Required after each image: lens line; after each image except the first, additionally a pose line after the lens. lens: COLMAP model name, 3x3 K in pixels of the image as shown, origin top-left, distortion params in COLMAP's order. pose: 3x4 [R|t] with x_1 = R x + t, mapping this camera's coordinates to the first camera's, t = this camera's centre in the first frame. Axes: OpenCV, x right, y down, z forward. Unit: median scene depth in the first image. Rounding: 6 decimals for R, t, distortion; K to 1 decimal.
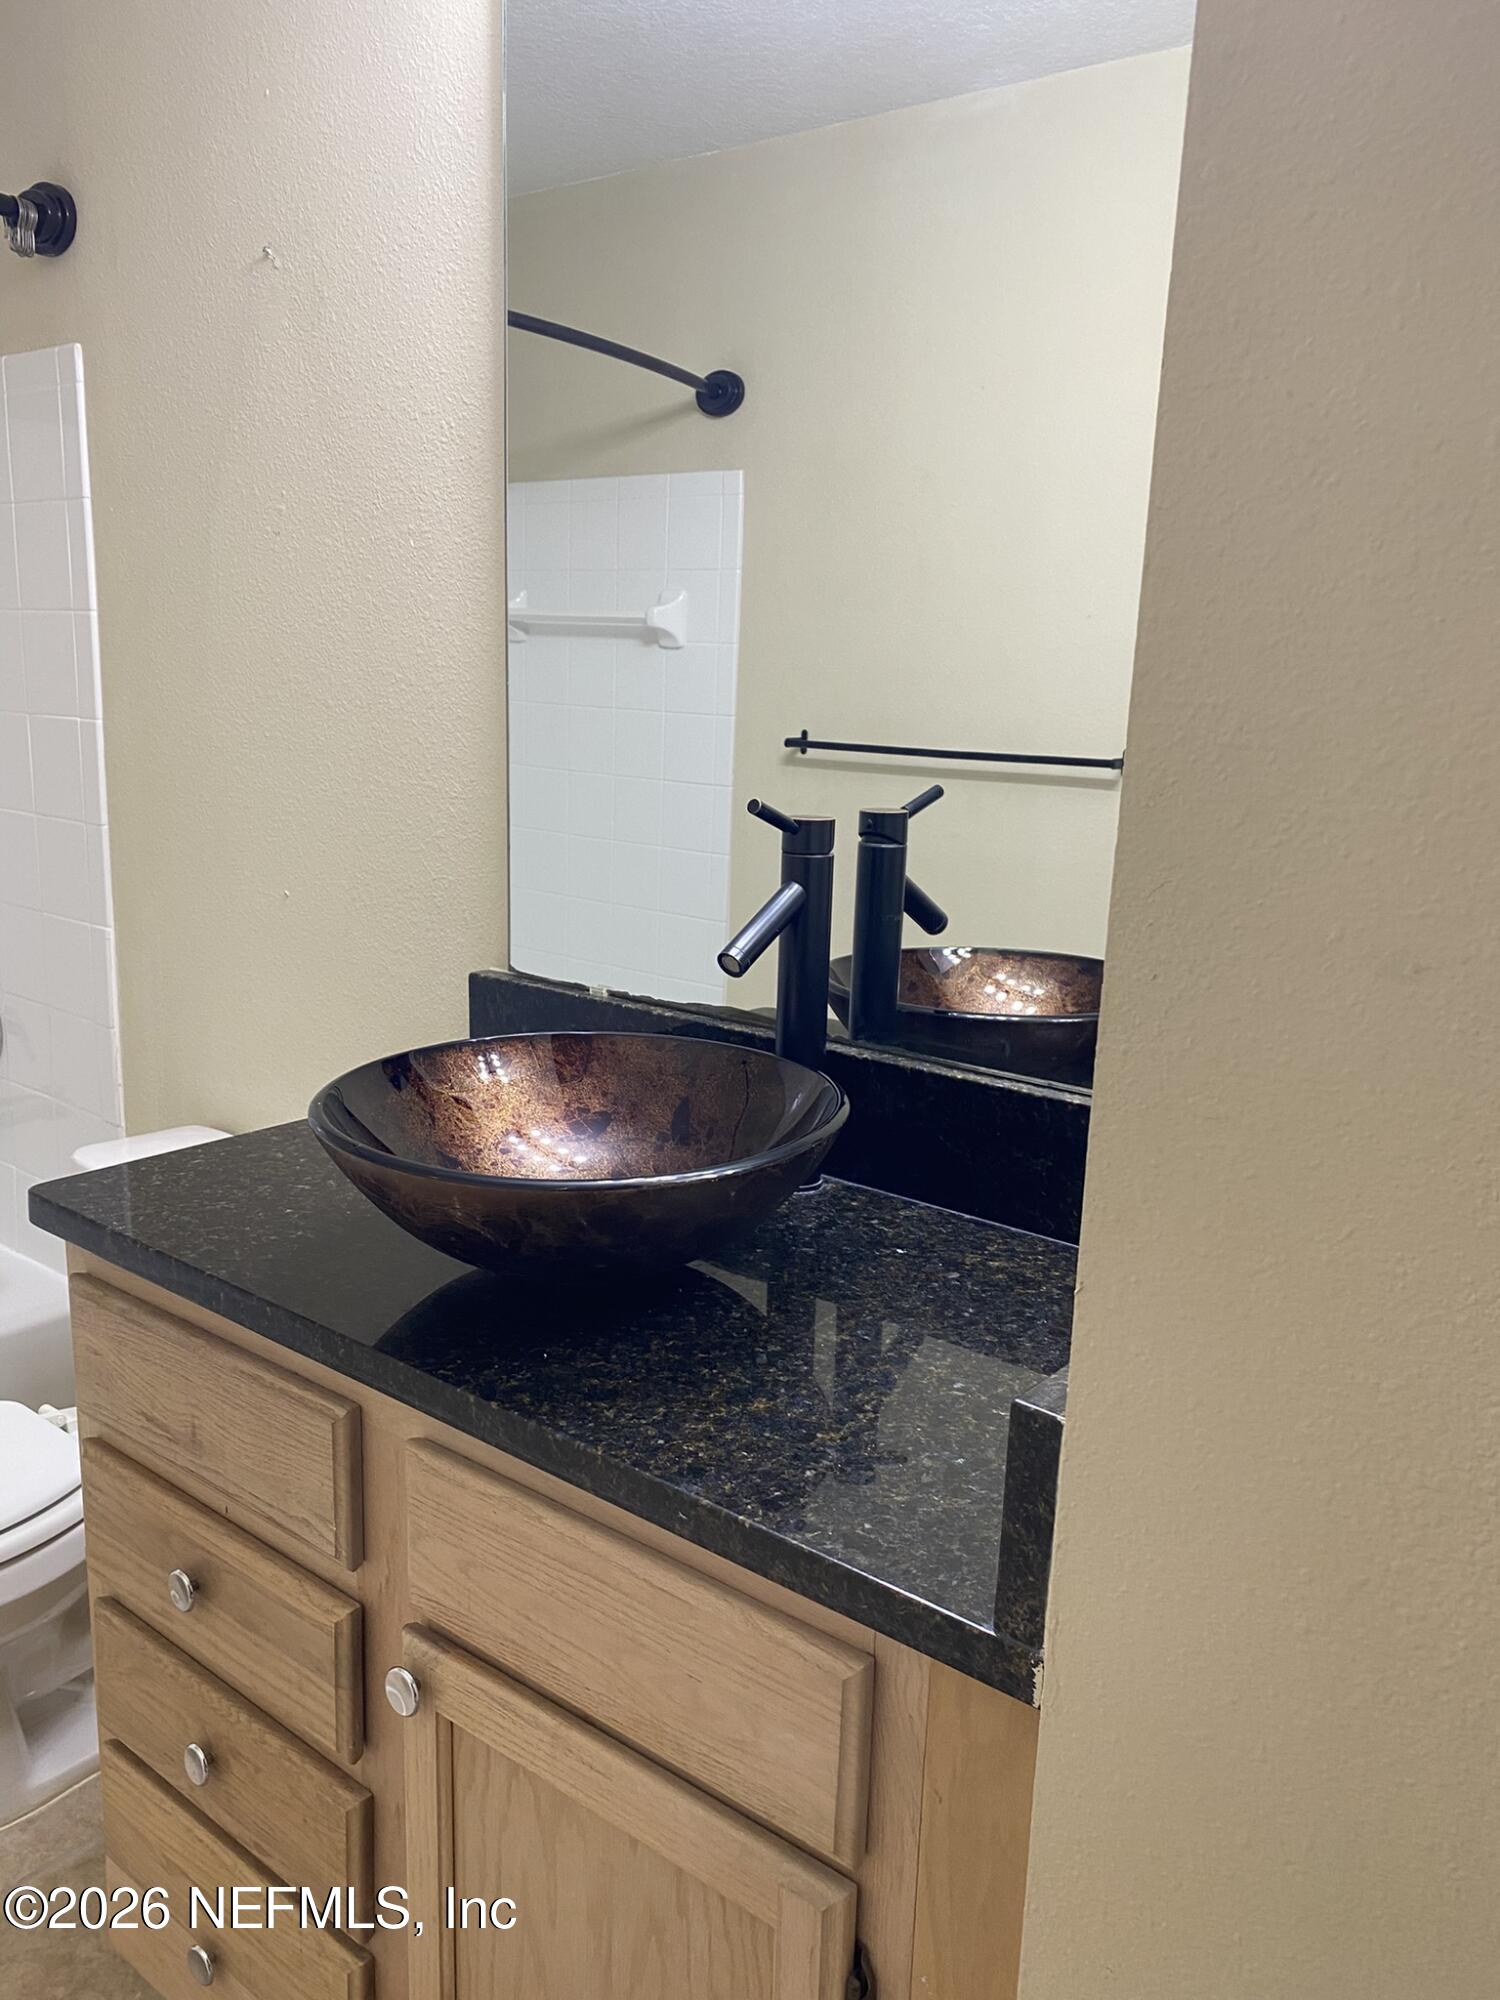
lens RADIAL K [[1516.8, 0, 759.0], [0, 1516.8, 994.6], [0, 0, 1]] dist [0.003863, -0.004235]
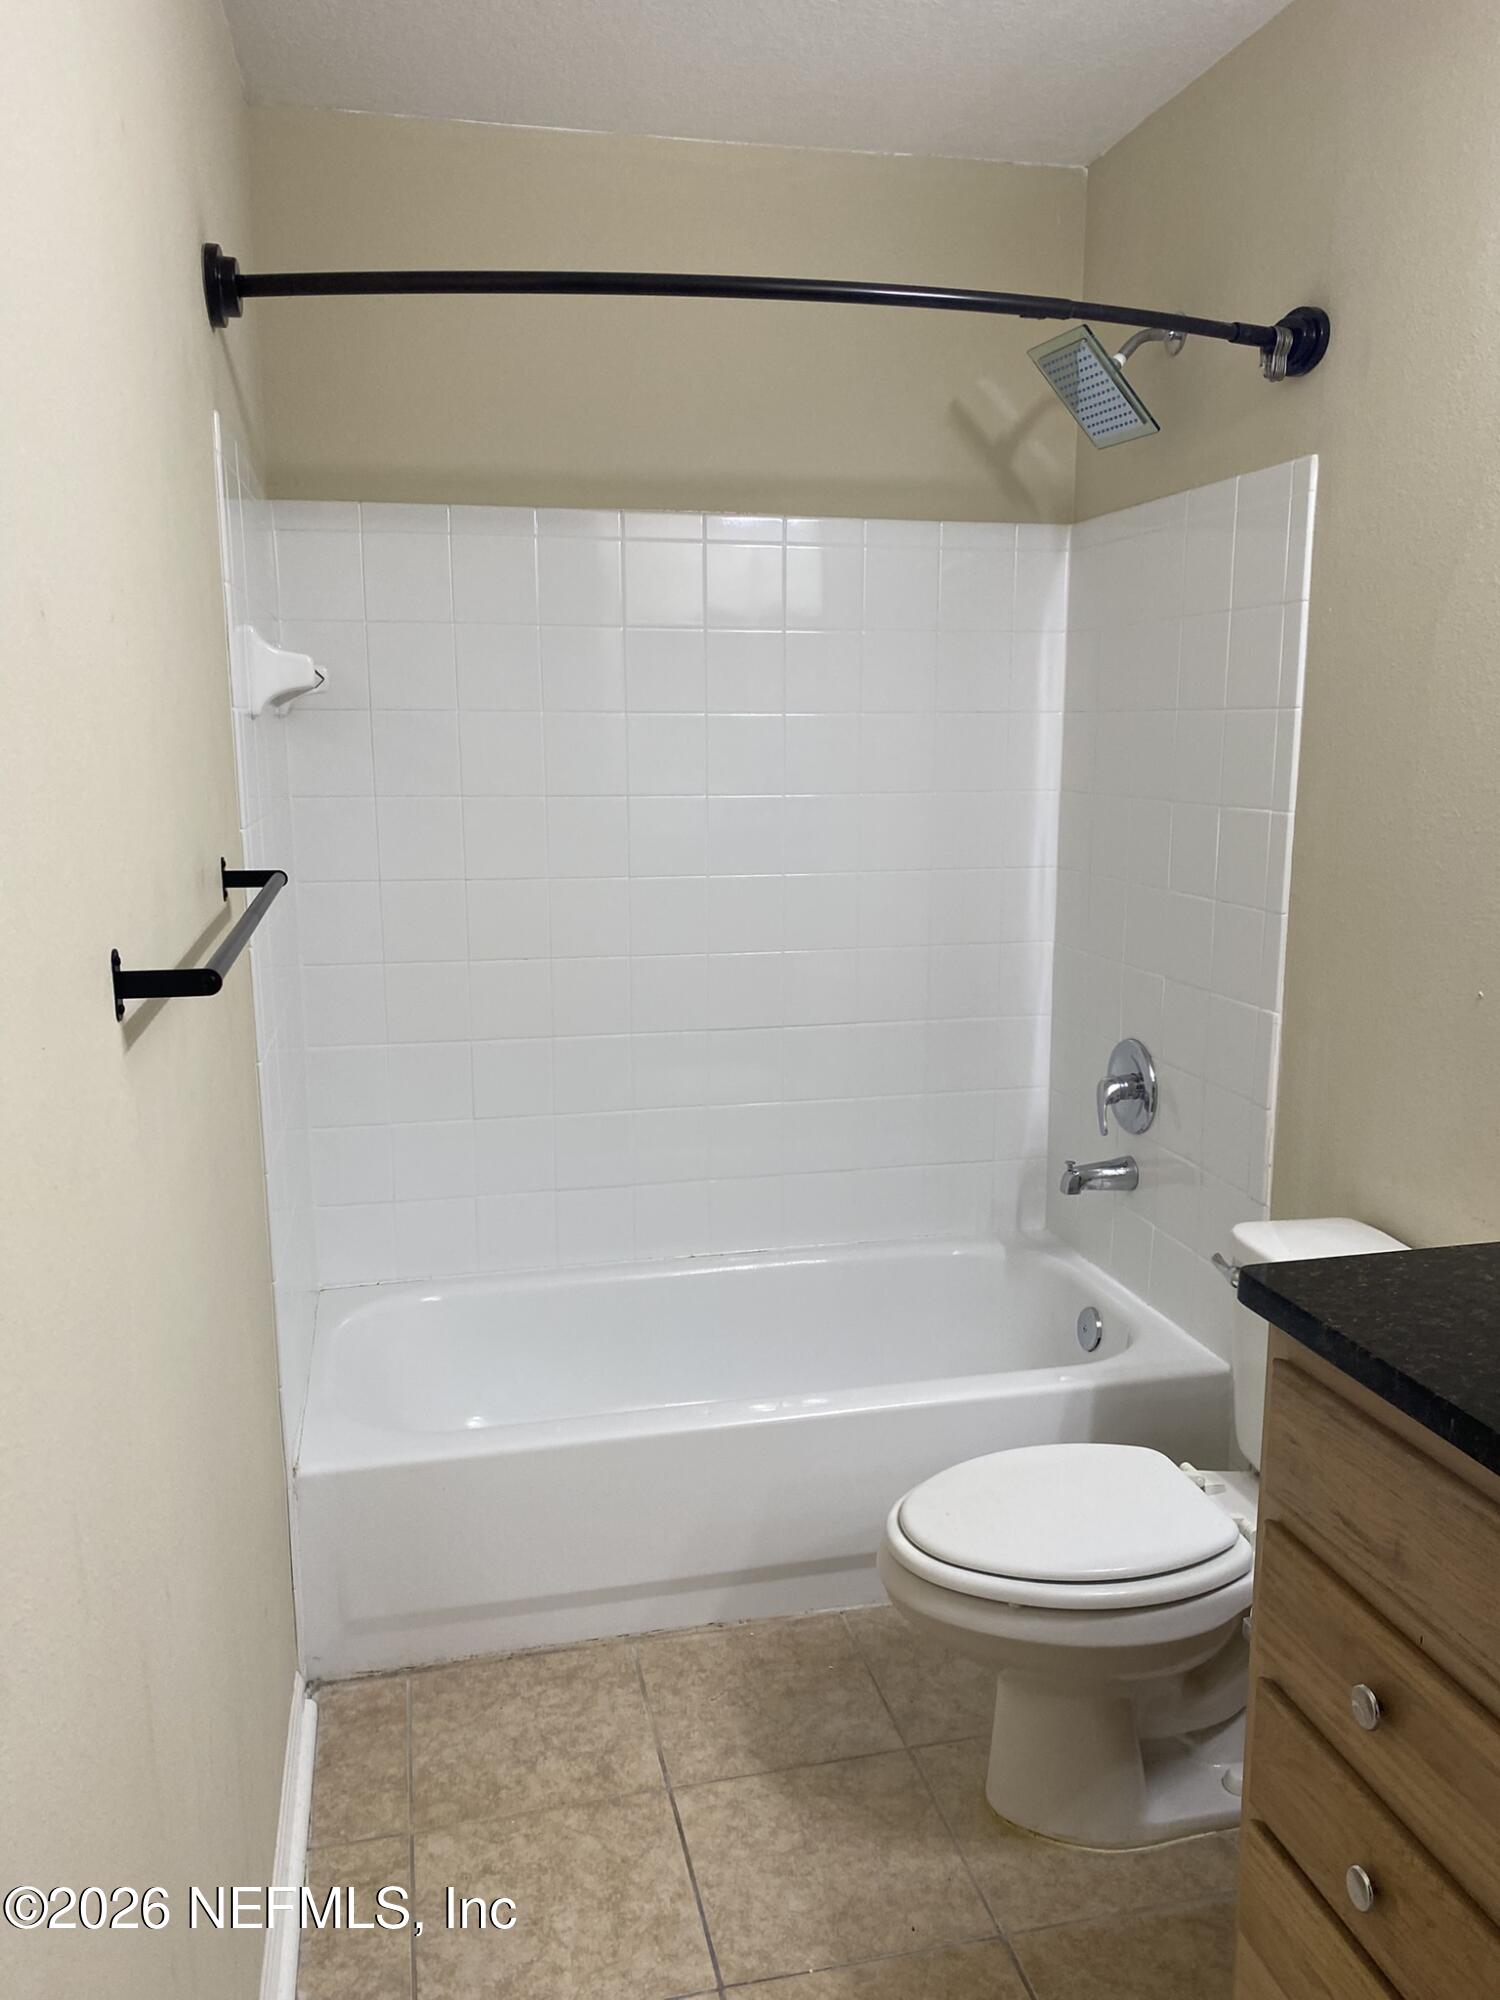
lens RADIAL K [[1516.8, 0, 756.8], [0, 1516.8, 1006.2], [0, 0, 1]] dist [0.003863, -0.004235]
pose [[0.783823, 0.074375, -0.616515, -0.111488], [-0.097378, 0.995240, -0.003741, -0.015893], [0.613302, 0.062968, 0.787334, -0.041947]]
